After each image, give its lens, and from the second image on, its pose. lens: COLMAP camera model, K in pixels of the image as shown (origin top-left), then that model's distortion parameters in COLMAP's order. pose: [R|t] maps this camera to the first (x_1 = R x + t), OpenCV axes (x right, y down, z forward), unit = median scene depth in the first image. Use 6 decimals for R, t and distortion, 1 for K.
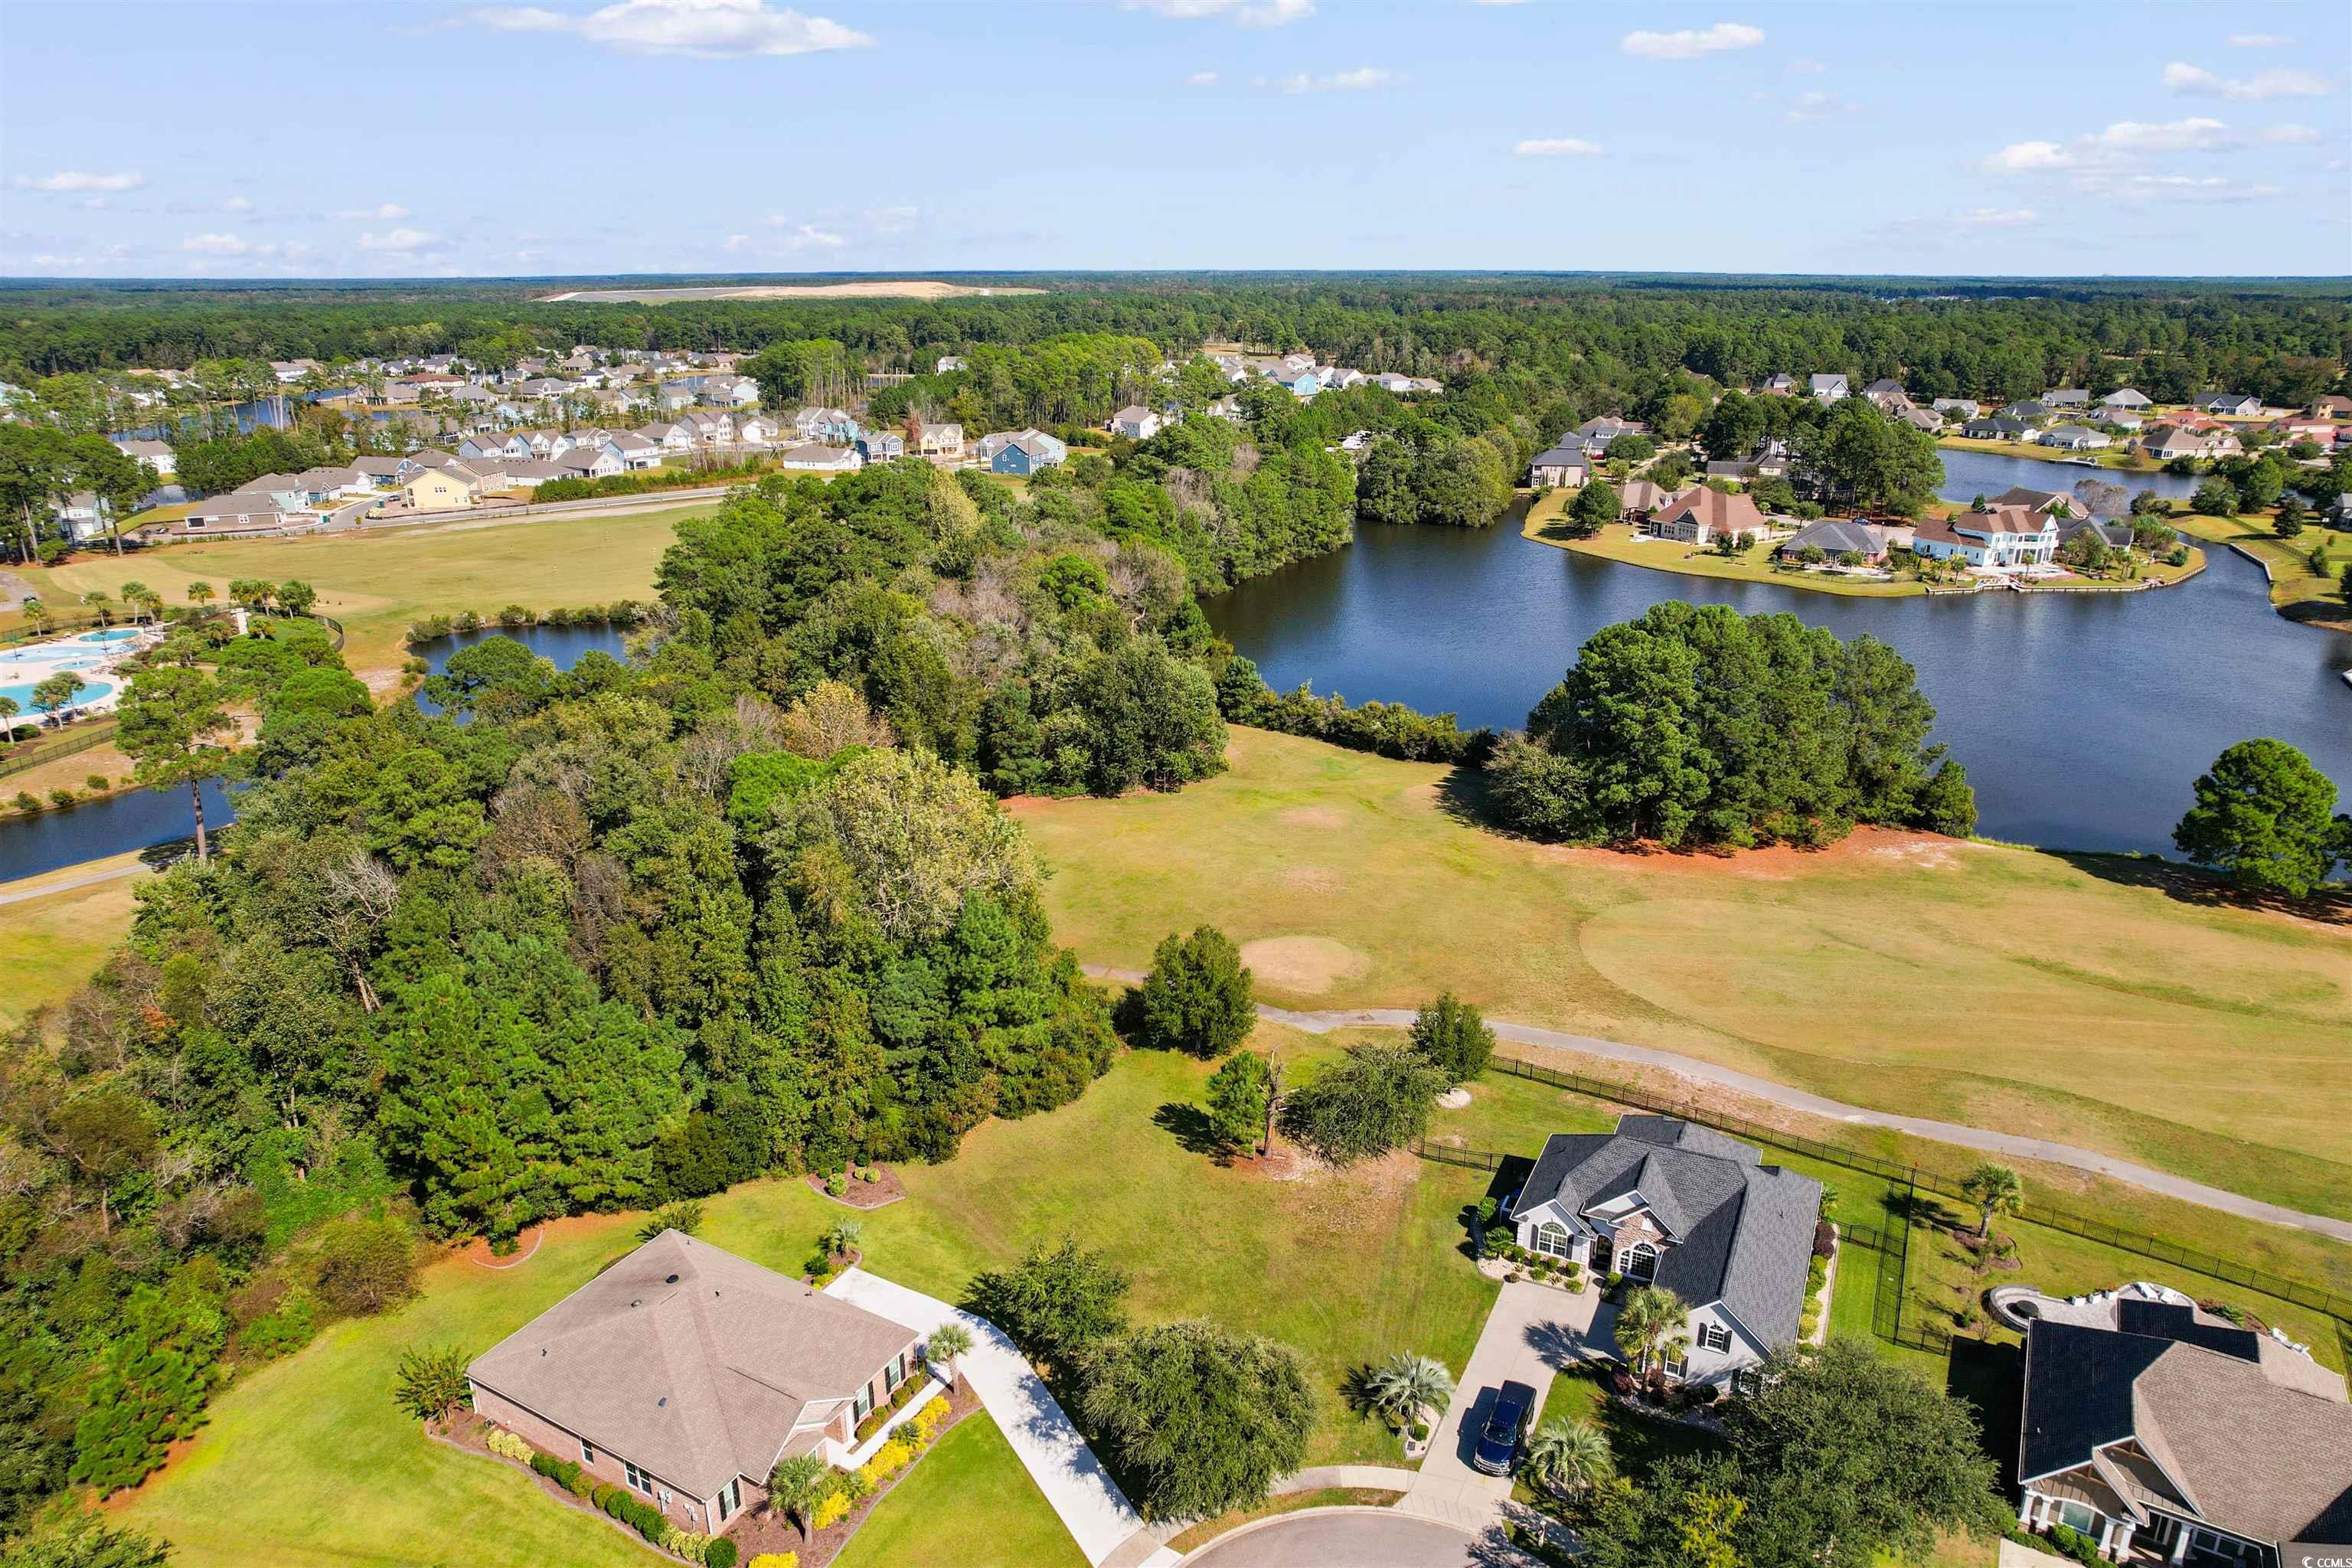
lens RADIAL K [[1555.1, 0, 1202.8], [0, 1555.1, 745.3], [0, 0, 1]] dist [-0.073079, 0.067636]
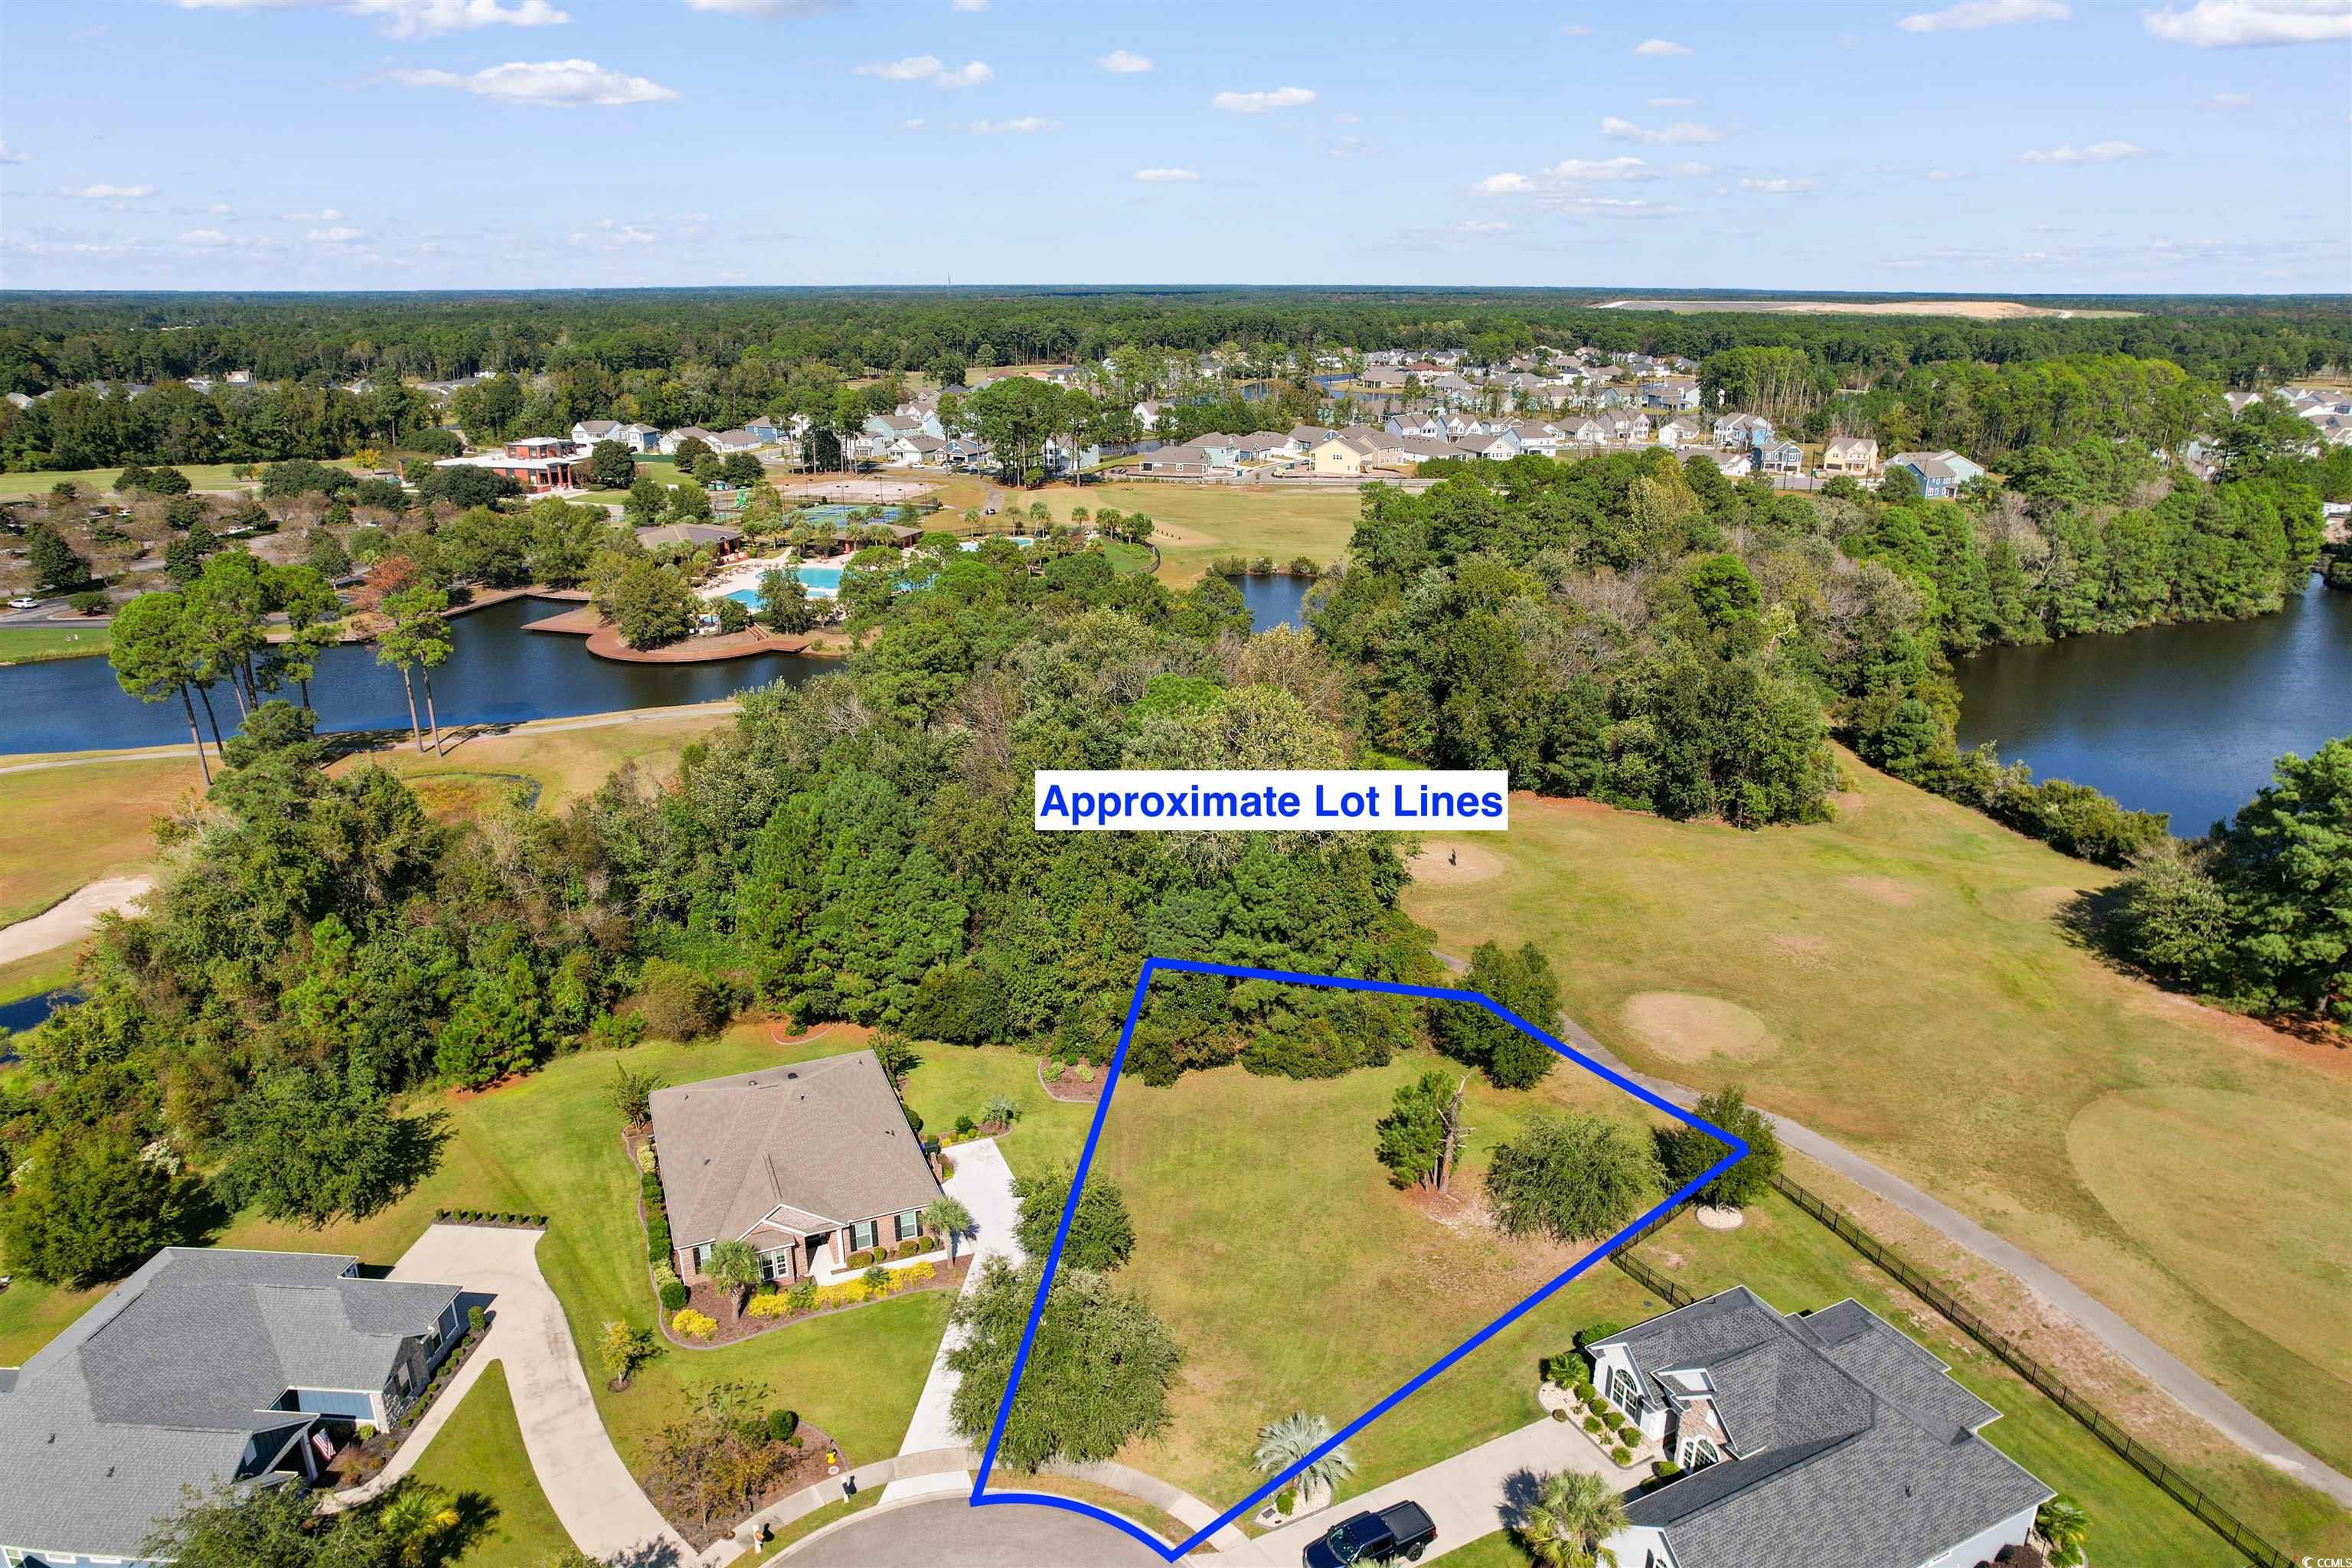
lens RADIAL K [[1555.1, 0, 1202.8], [0, 1555.1, 745.3], [0, 0, 1]] dist [-0.073079, 0.067636]
pose [[0.789440, 0.180711, -0.586625, 0.275914], [-0.187075, 0.981049, 0.050462, -0.003409], [0.584626, 0.069906, 0.808285, 0.126523]]
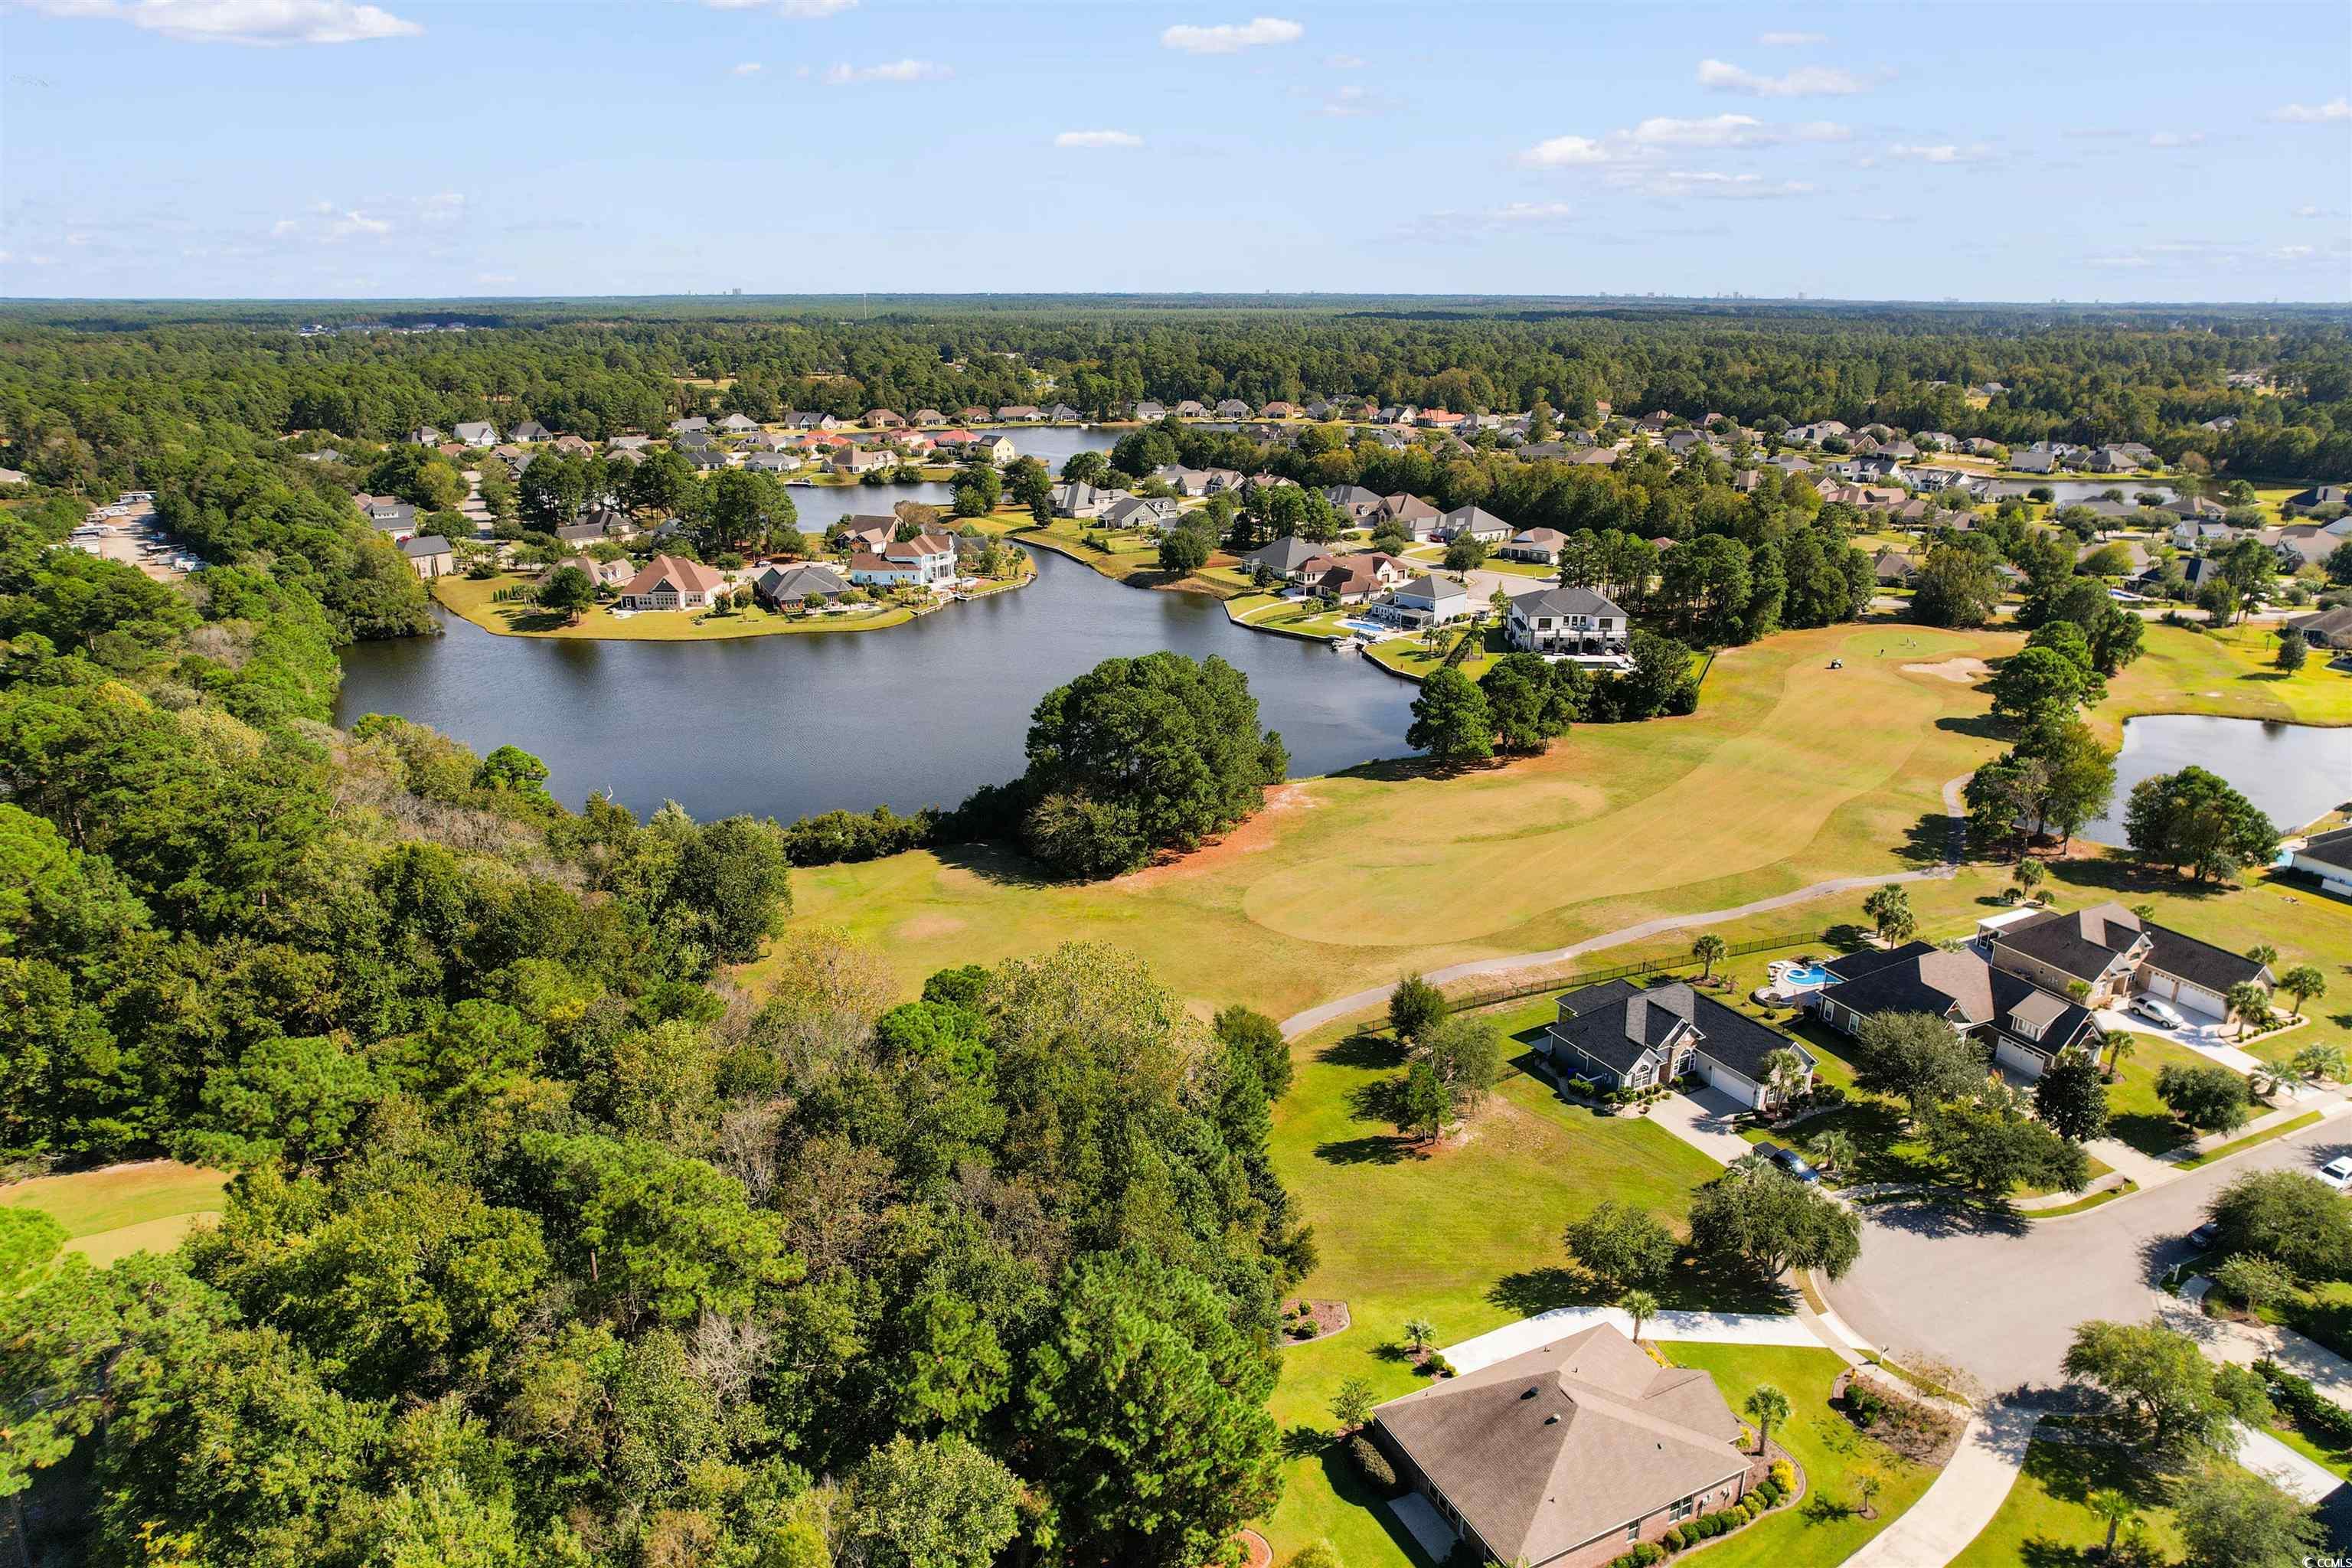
lens RADIAL K [[1555.1, 0, 1202.8], [0, 1555.1, 745.3], [0, 0, 1]] dist [-0.073079, 0.067636]
pose [[0.564491, -0.236904, 0.790712, -0.667200], [0.245500, 0.962766, 0.113189, -0.154879], [-0.788086, 0.130226, 0.601633, 0.240295]]
